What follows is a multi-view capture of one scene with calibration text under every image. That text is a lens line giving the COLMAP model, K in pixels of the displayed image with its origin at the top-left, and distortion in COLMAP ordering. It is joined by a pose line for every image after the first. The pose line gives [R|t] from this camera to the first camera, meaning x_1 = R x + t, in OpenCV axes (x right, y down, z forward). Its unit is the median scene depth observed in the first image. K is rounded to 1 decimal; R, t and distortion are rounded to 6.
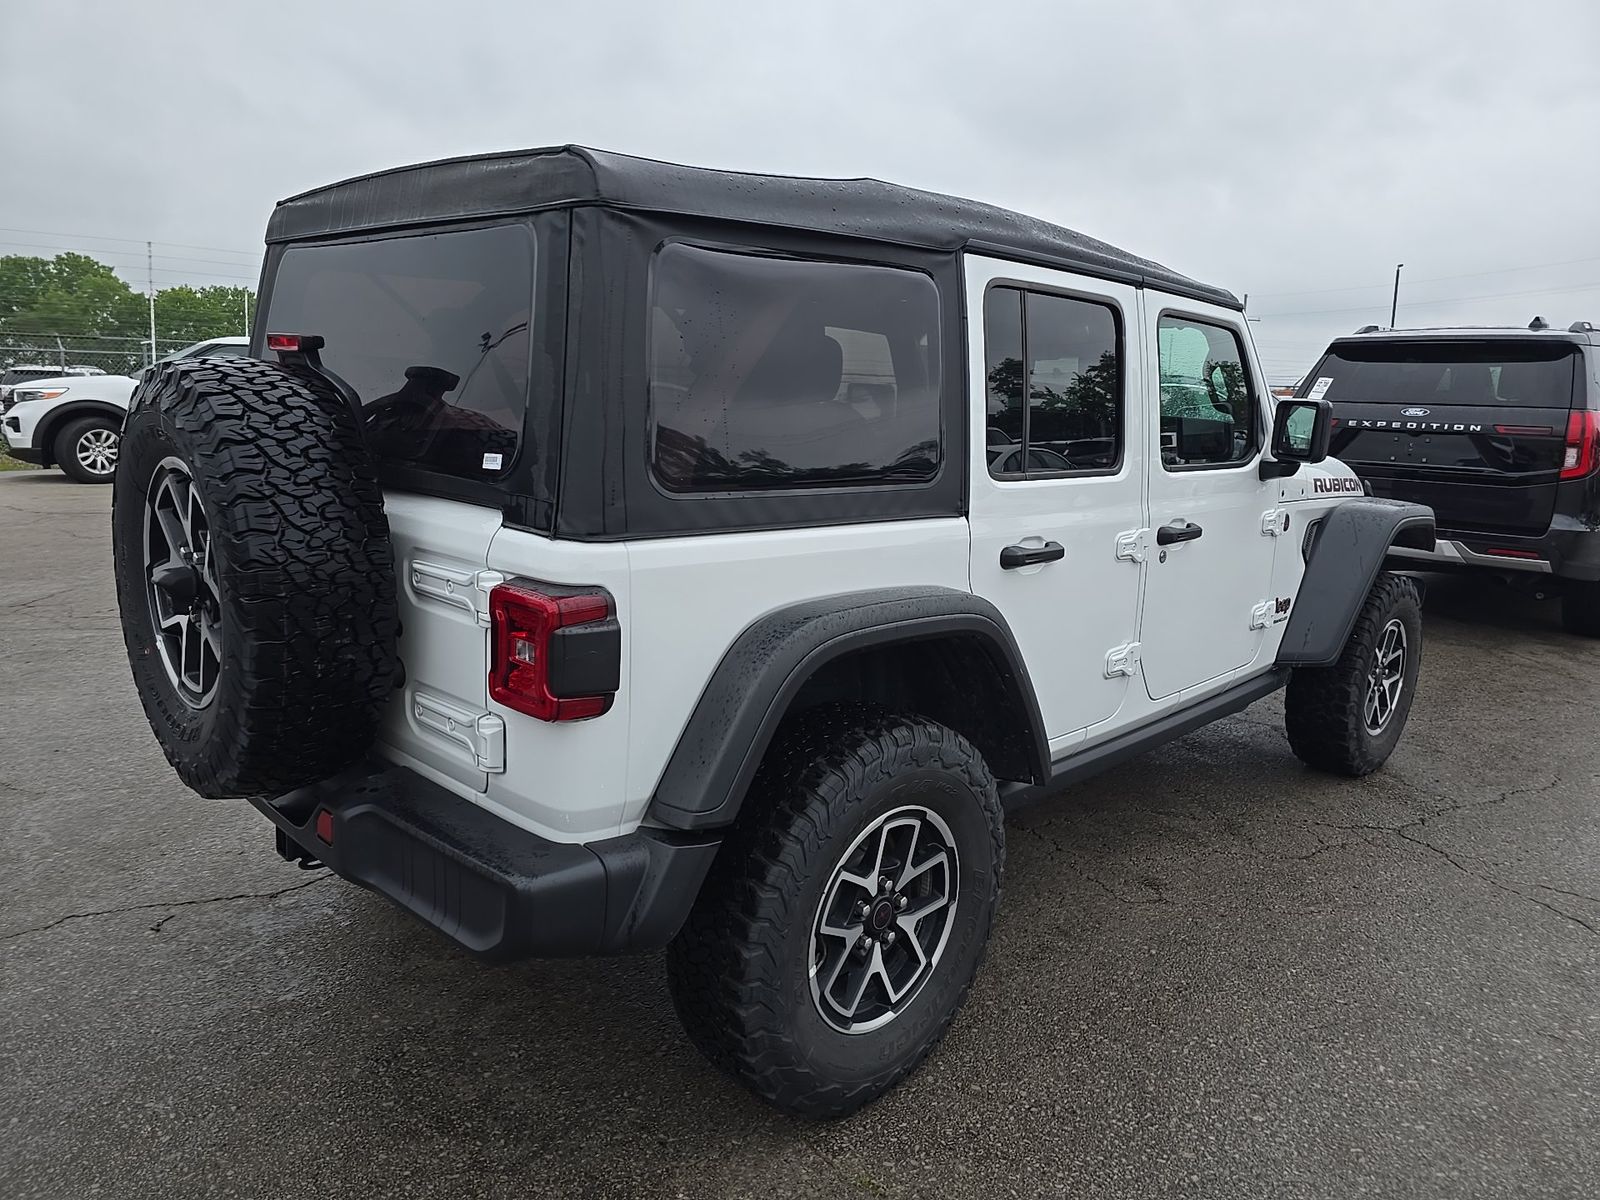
lens RADIAL K [[1107.1, 0, 800.0], [0, 1107.1, 600.0], [0, 0, 1]] dist [0.001827, -0.003141]
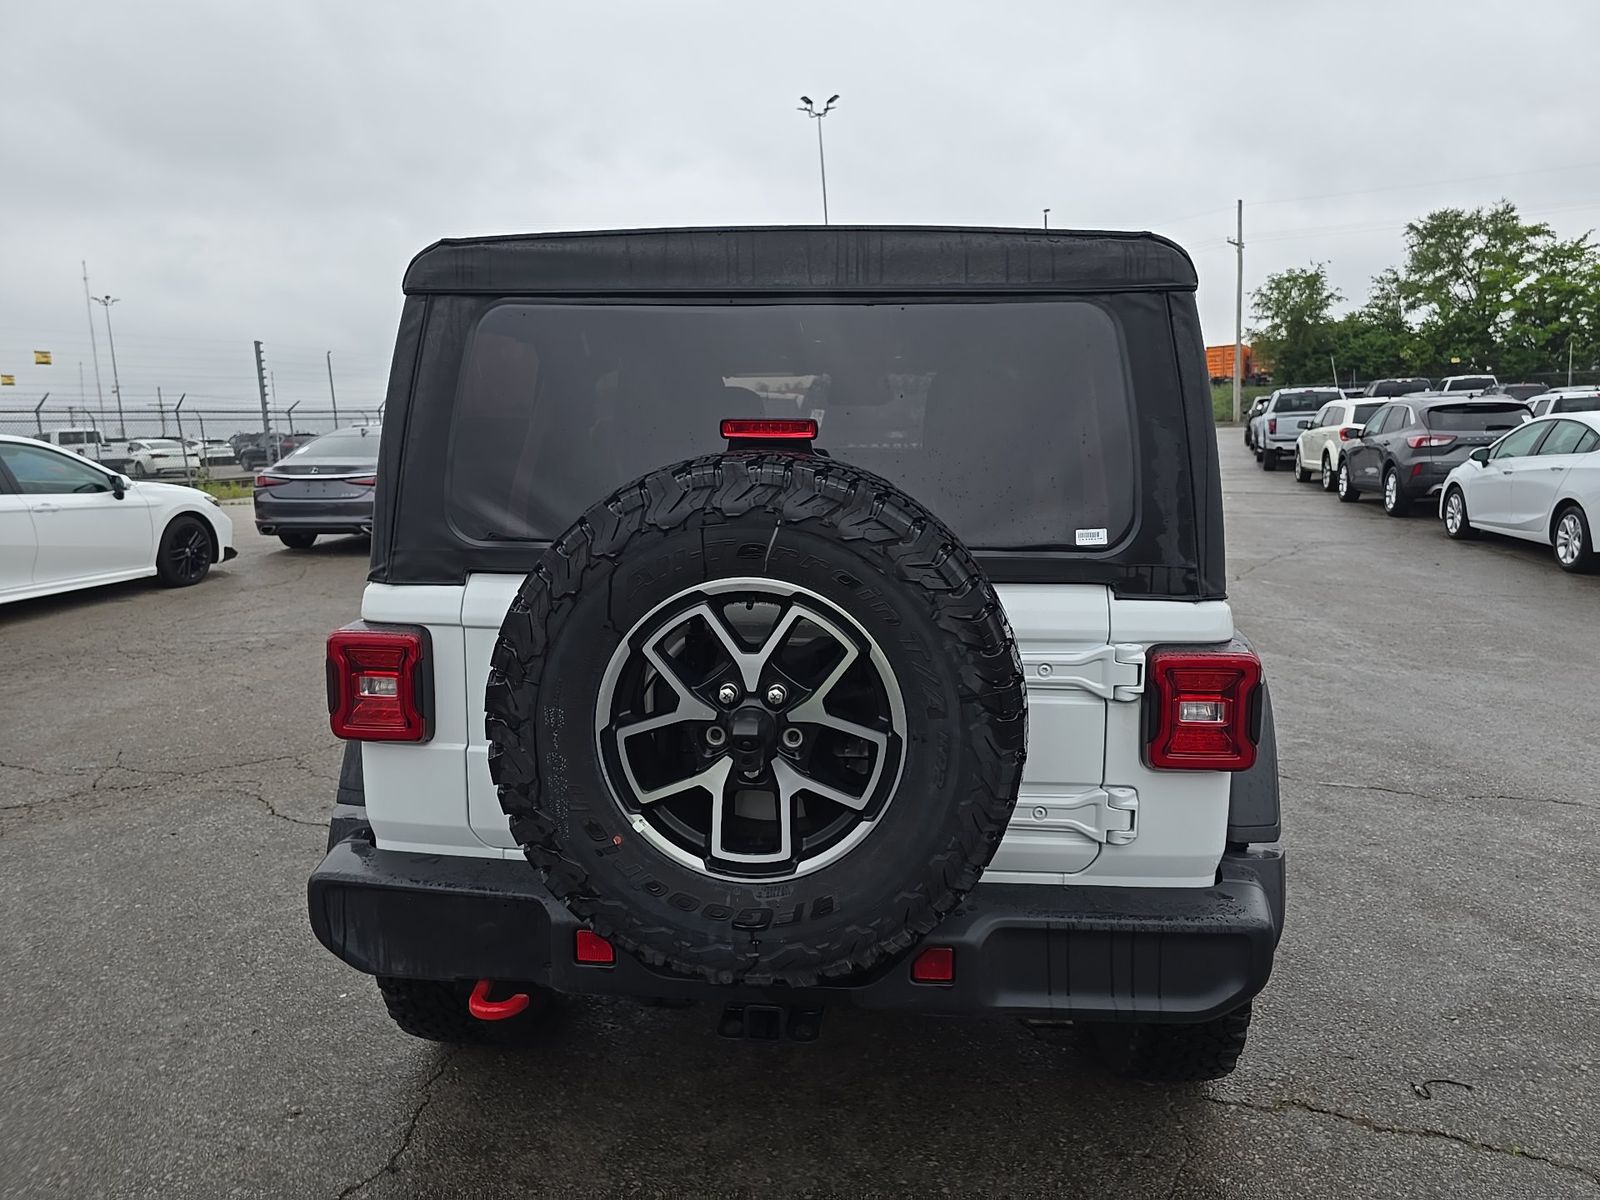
lens RADIAL K [[1107.1, 0, 800.0], [0, 1107.1, 600.0], [0, 0, 1]] dist [0.001827, -0.003141]
pose [[0.773517, -0.142741, 0.617492, -0.900803], [0.158142, 0.986959, 0.030047, -0.114194], [-0.613728, 0.074410, 0.786003, 0.307217]]
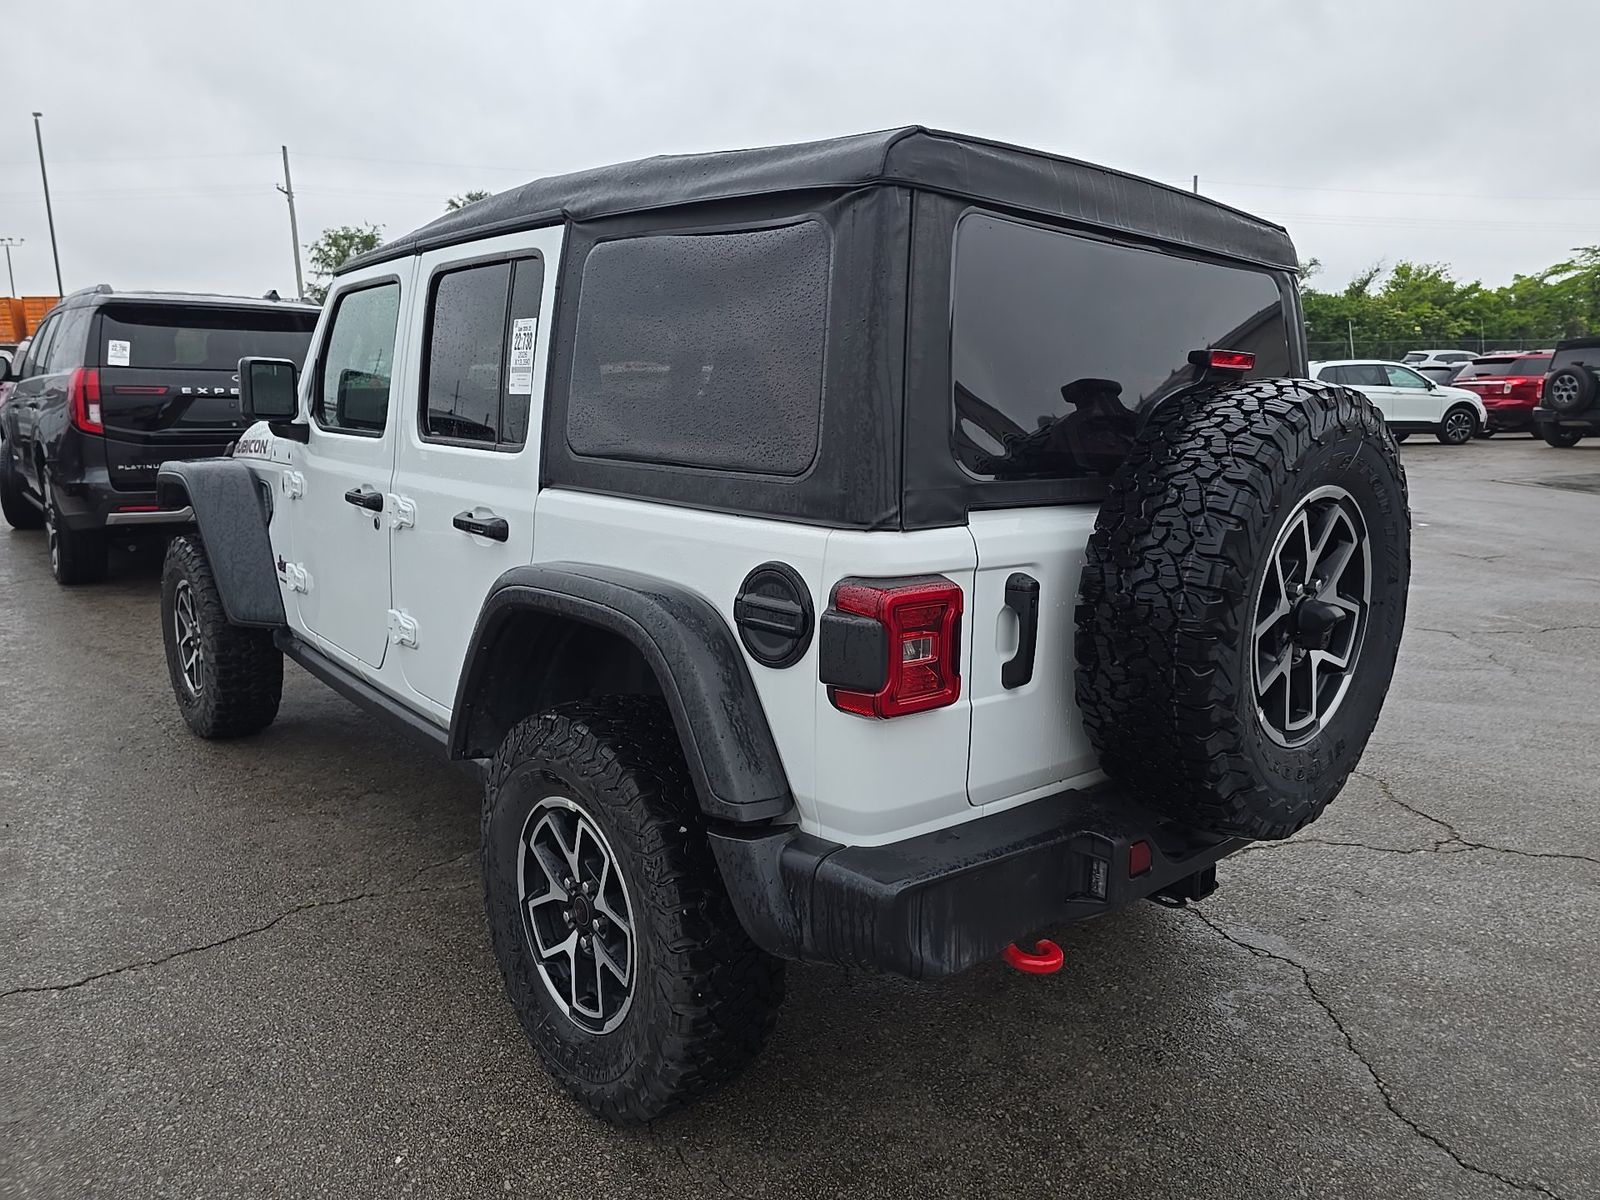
lens RADIAL K [[1090.8, 0, 800.0], [0, 1090.8, 600.0], [0, 0, 1]] dist [0.041470, -0.000672]
pose [[0.047702, -0.222963, 0.973659, -1.344128], [0.173848, 0.961745, 0.211717, -0.276067], [-0.983616, 0.159170, 0.084639, 1.216882]]
